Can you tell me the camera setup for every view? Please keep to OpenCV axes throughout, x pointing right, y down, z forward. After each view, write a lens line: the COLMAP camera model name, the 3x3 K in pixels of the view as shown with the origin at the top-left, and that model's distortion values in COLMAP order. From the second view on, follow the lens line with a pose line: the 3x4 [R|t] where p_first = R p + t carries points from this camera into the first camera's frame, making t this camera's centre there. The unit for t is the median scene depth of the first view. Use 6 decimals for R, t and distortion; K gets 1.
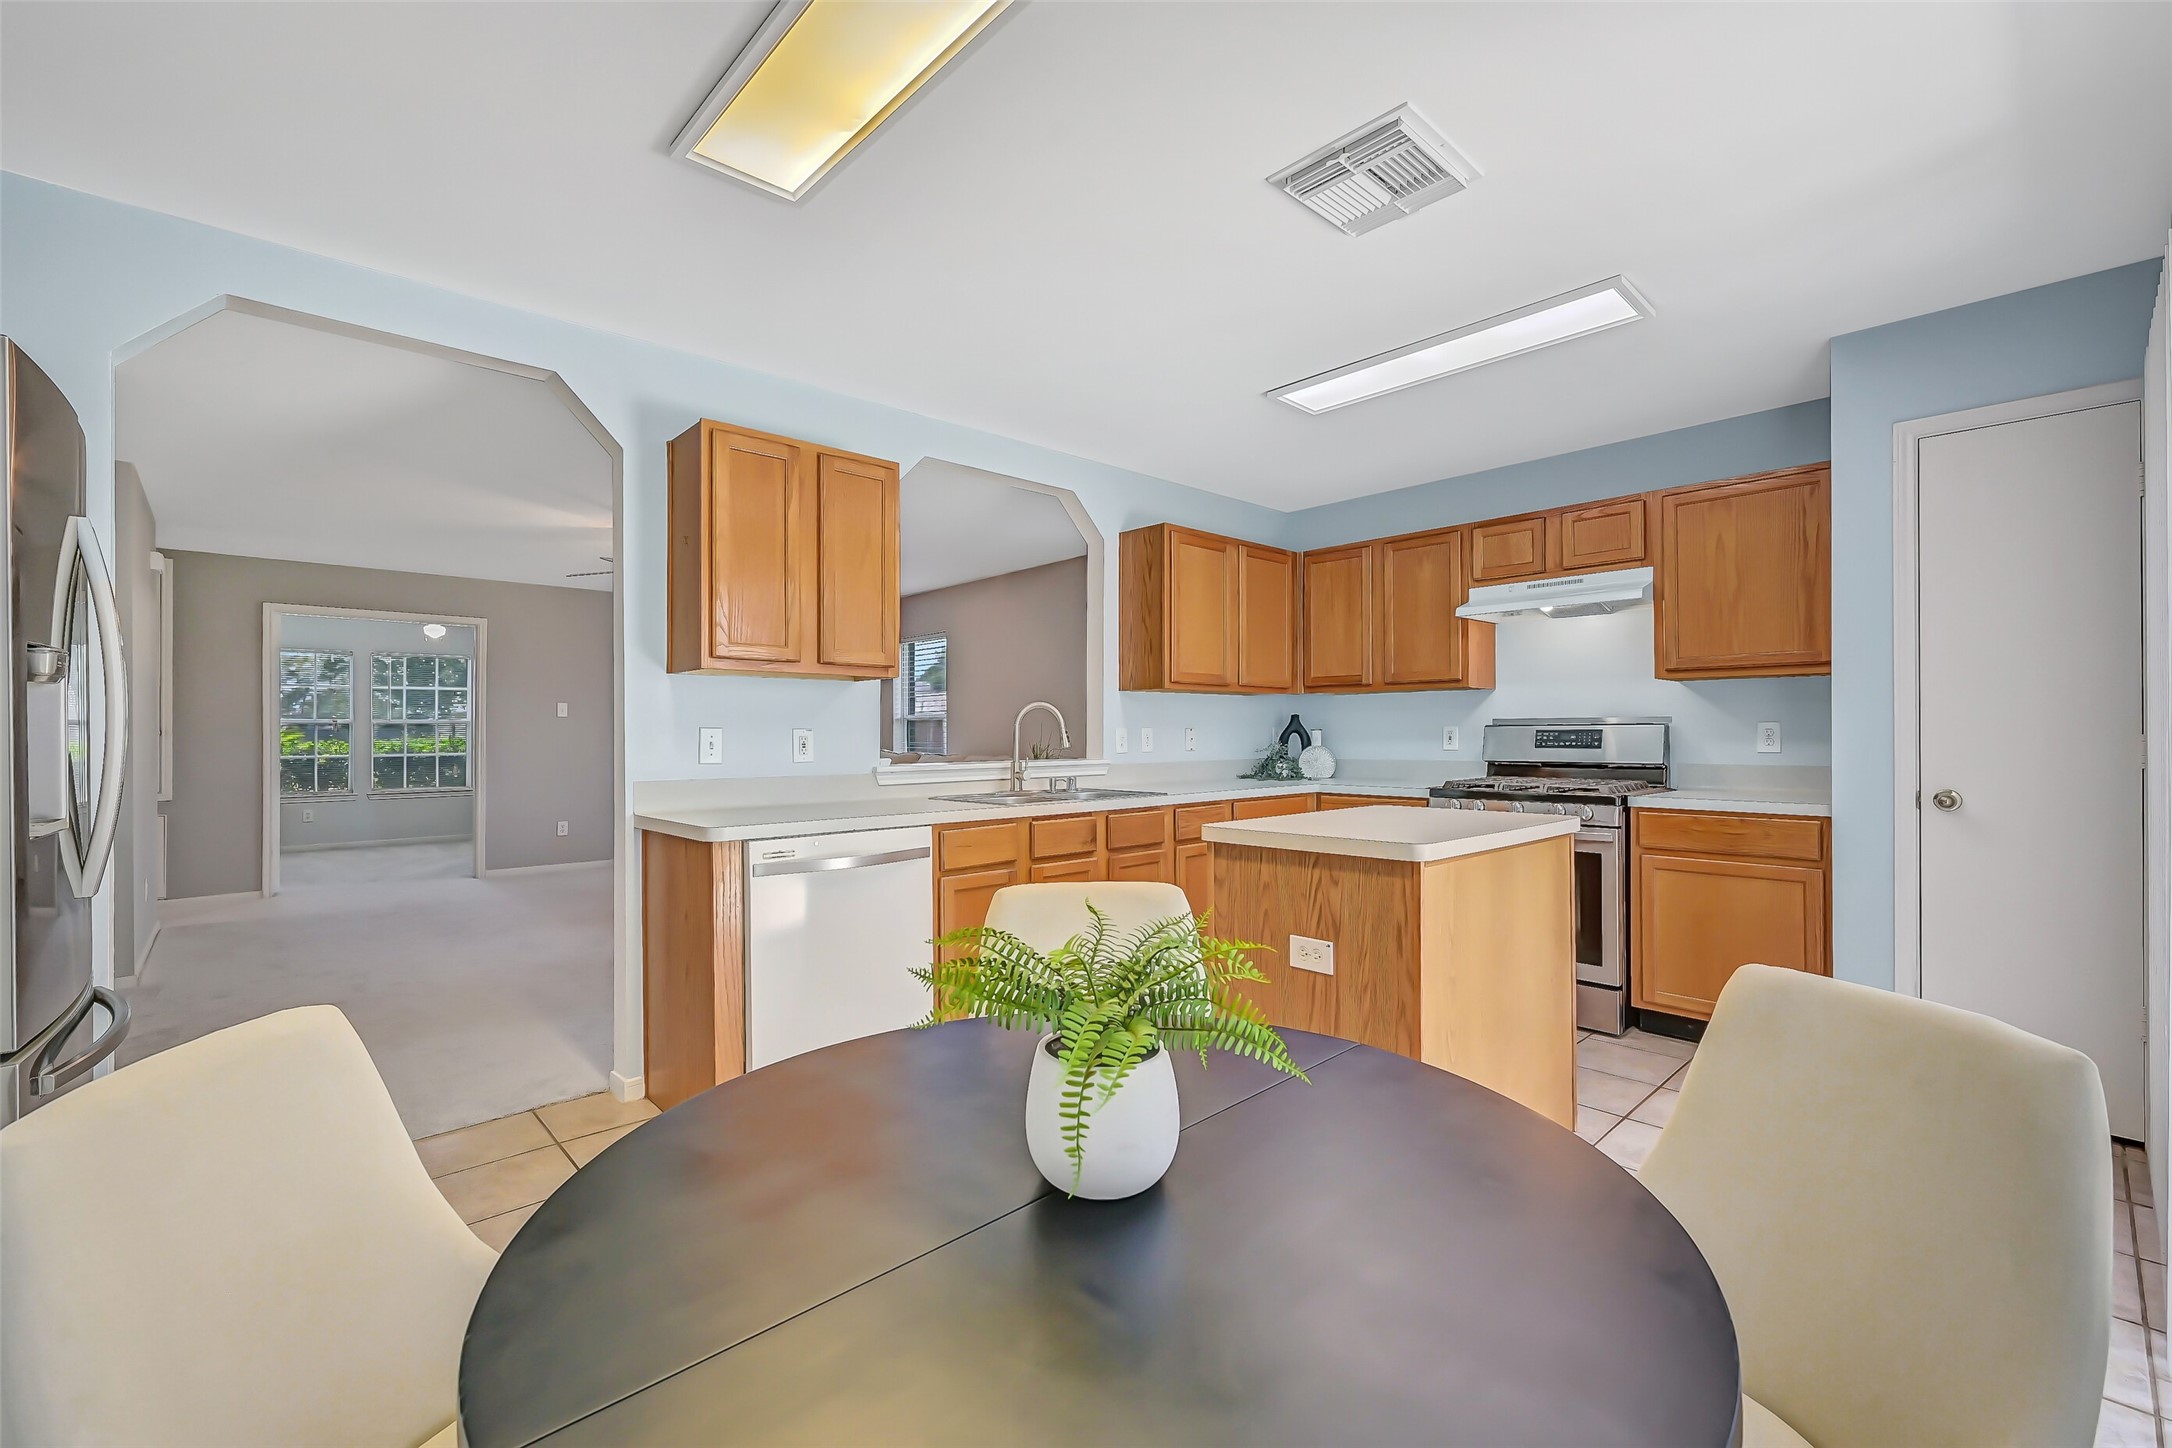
lens RADIAL K [[903.4, 0, 1086.0], [0, 903.4, 724.0], [0, 0, 1]] dist [-0.001486, -0.000346]
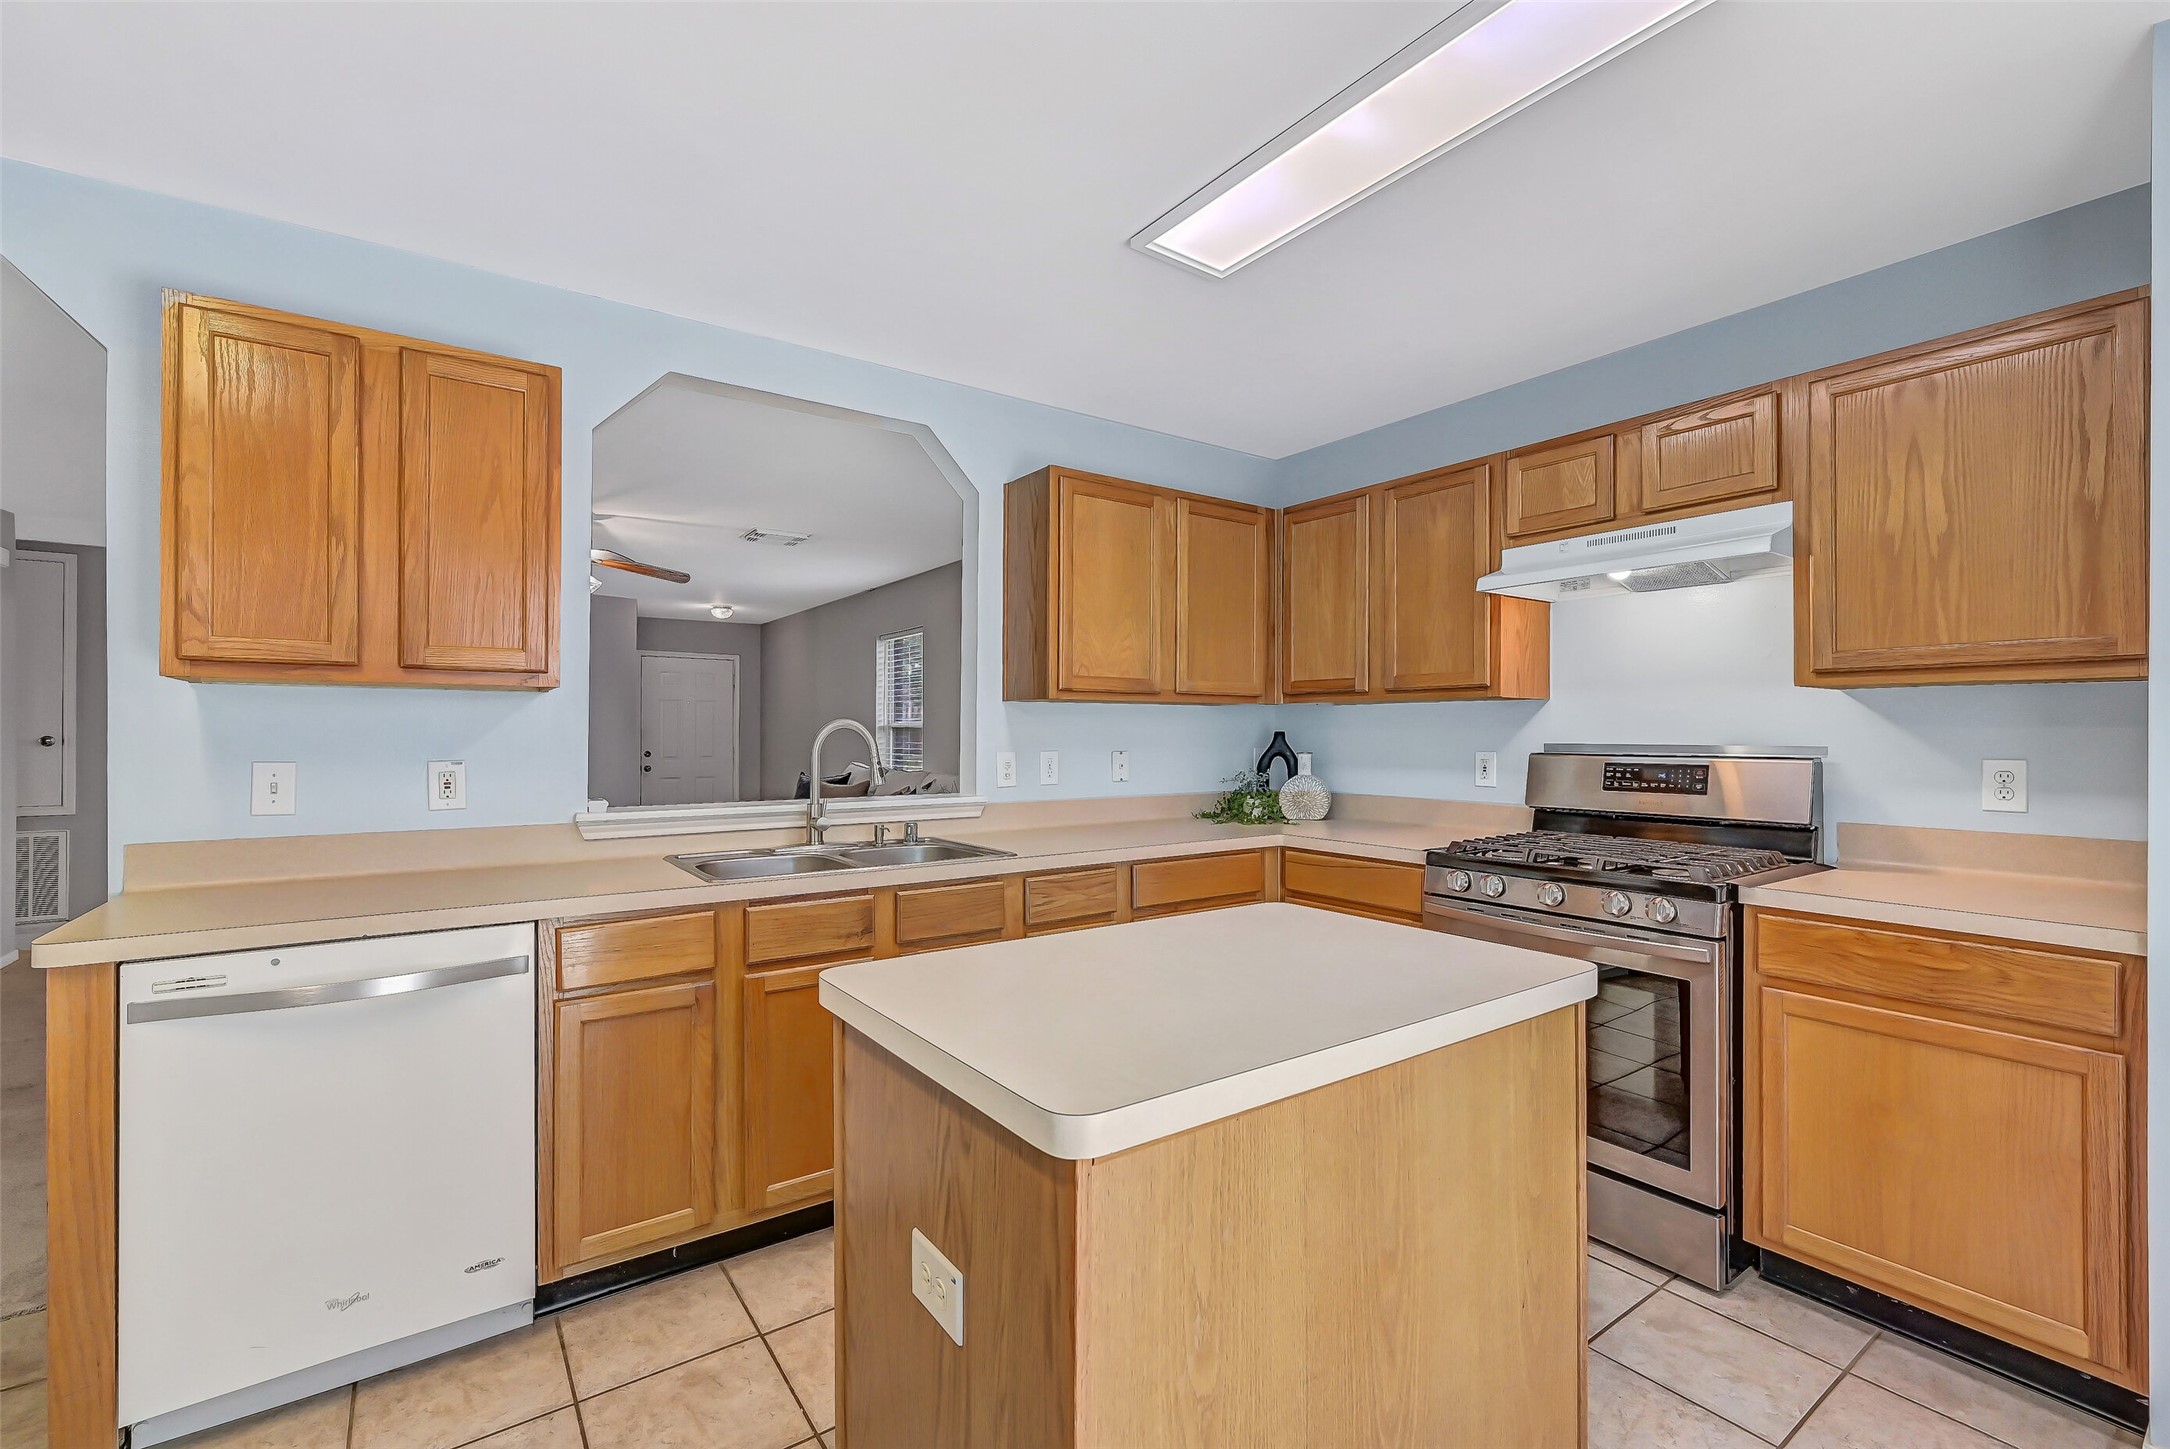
lens RADIAL K [[922.3, 0, 1085.0], [0, 922.3, 724.5], [0, 0, 1]] dist [-0.001567, 0.000236]
pose [[0.991932, 0.004079, -0.126708, 0.212520], [-0.003922, 0.999991, 0.001491, -0.020854], [0.126713, -0.000982, 0.991939, 0.293510]]
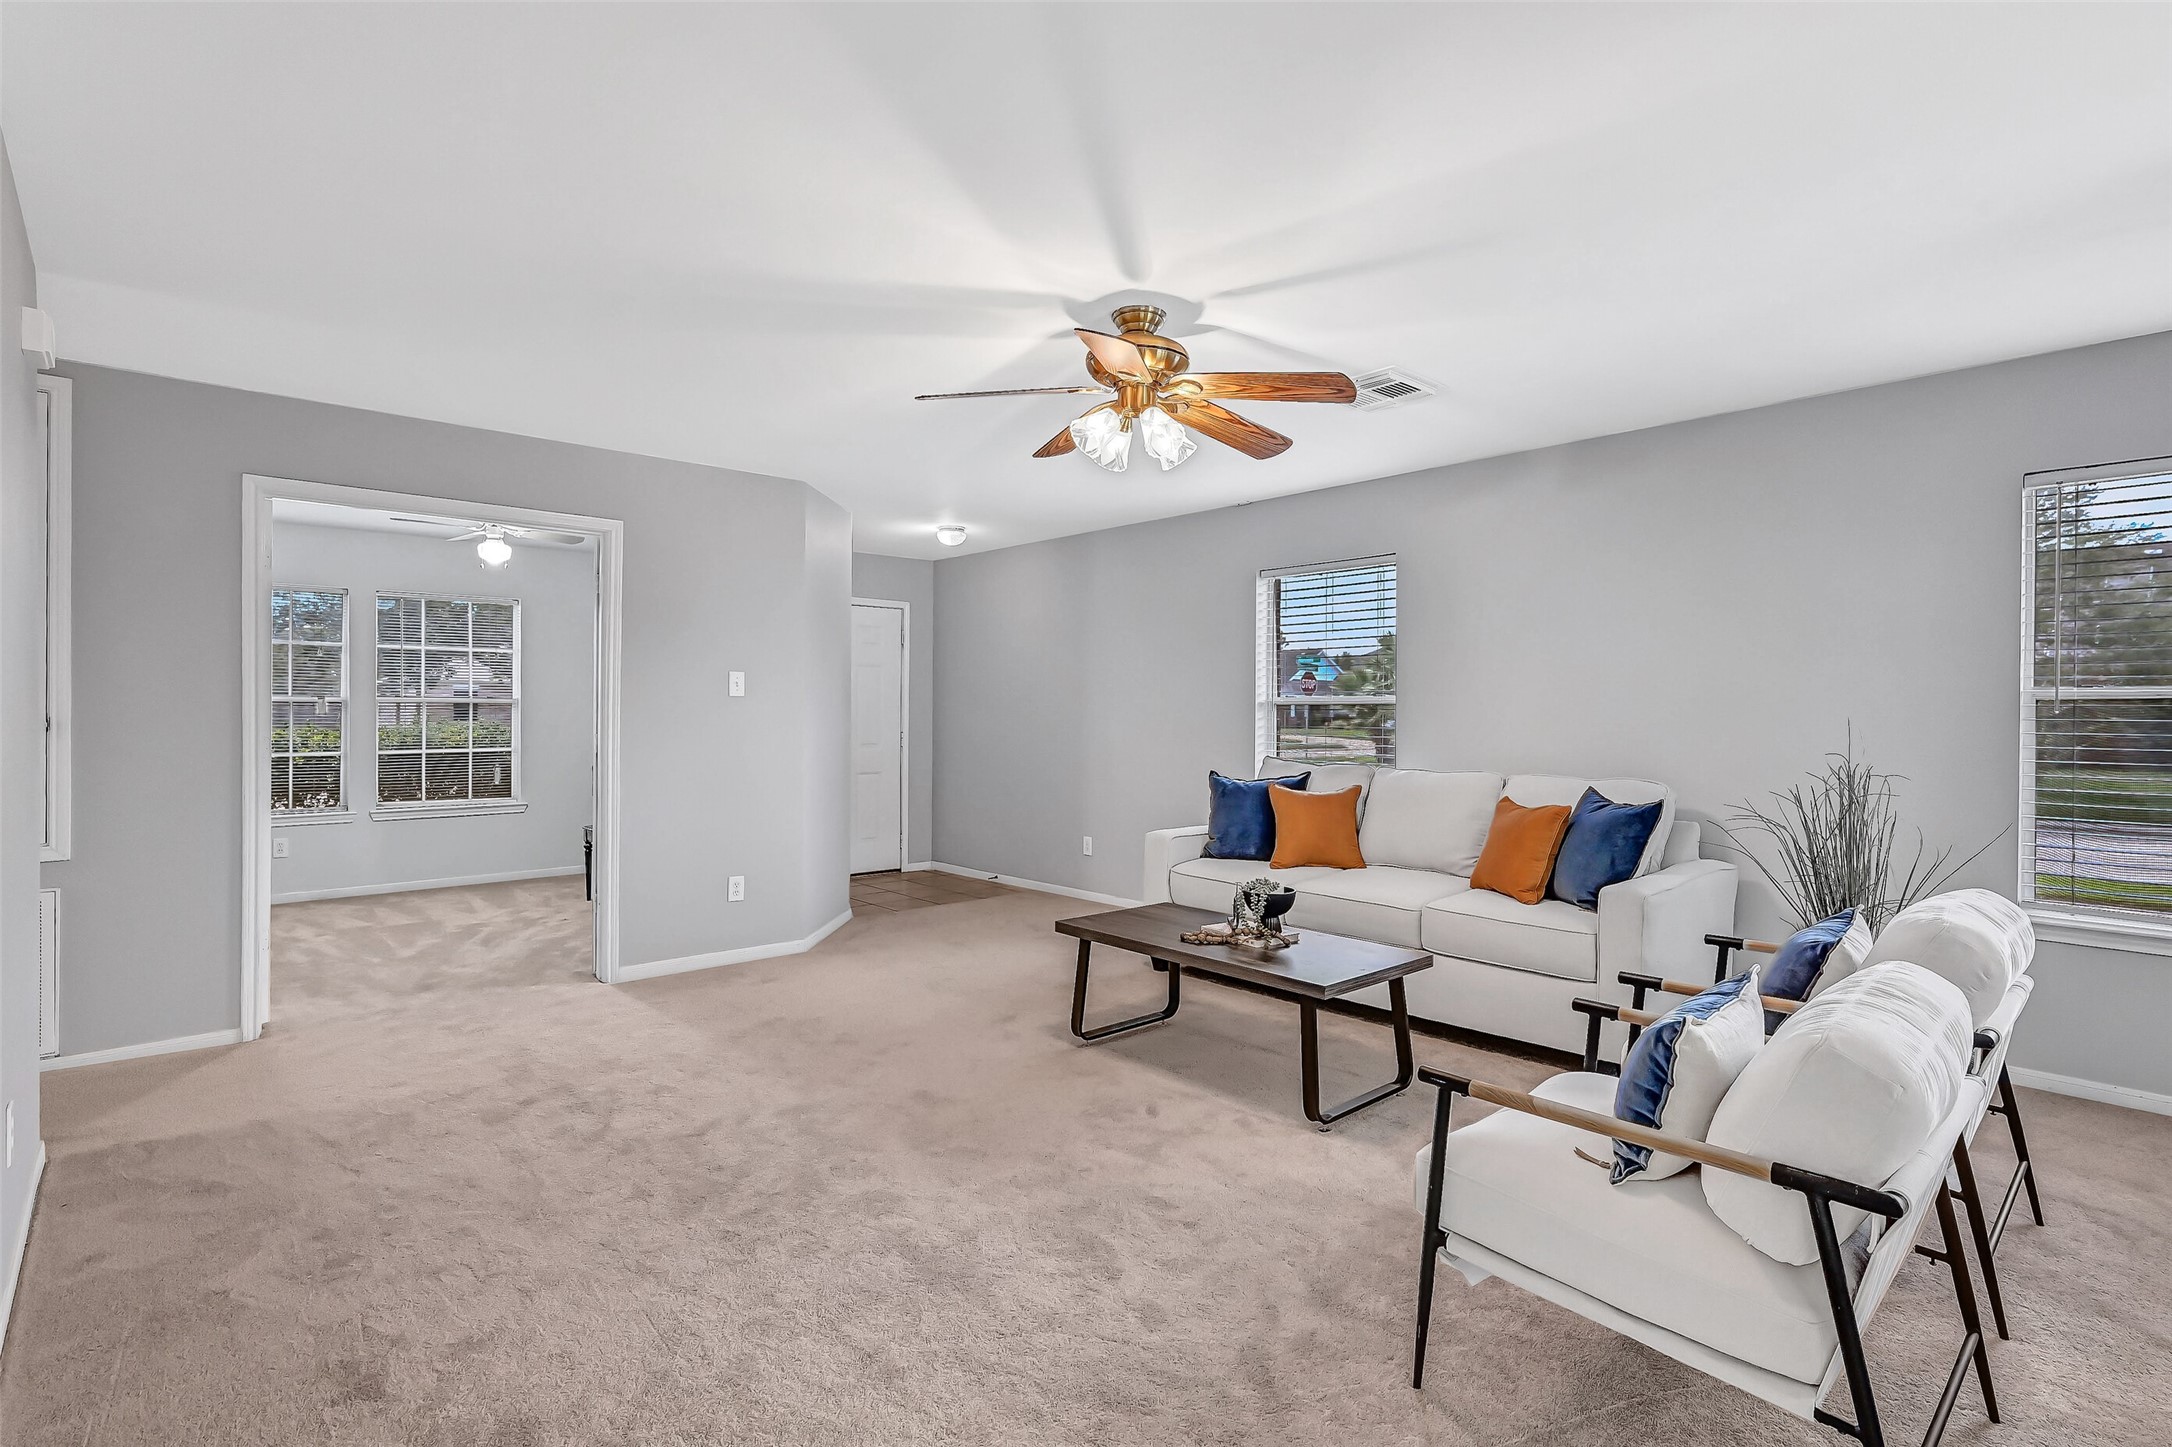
lens RADIAL K [[1029.5, 0, 1086.0], [0, 1029.5, 723.5], [0, 0, 1]] dist [0.002057, 0.000411]
pose [[0.999964, 0.007855, -0.003161, -0.683984], [-0.007776, 0.999671, 0.024425, -0.016440], [0.003351, -0.024399, 0.999697, 0.656467]]
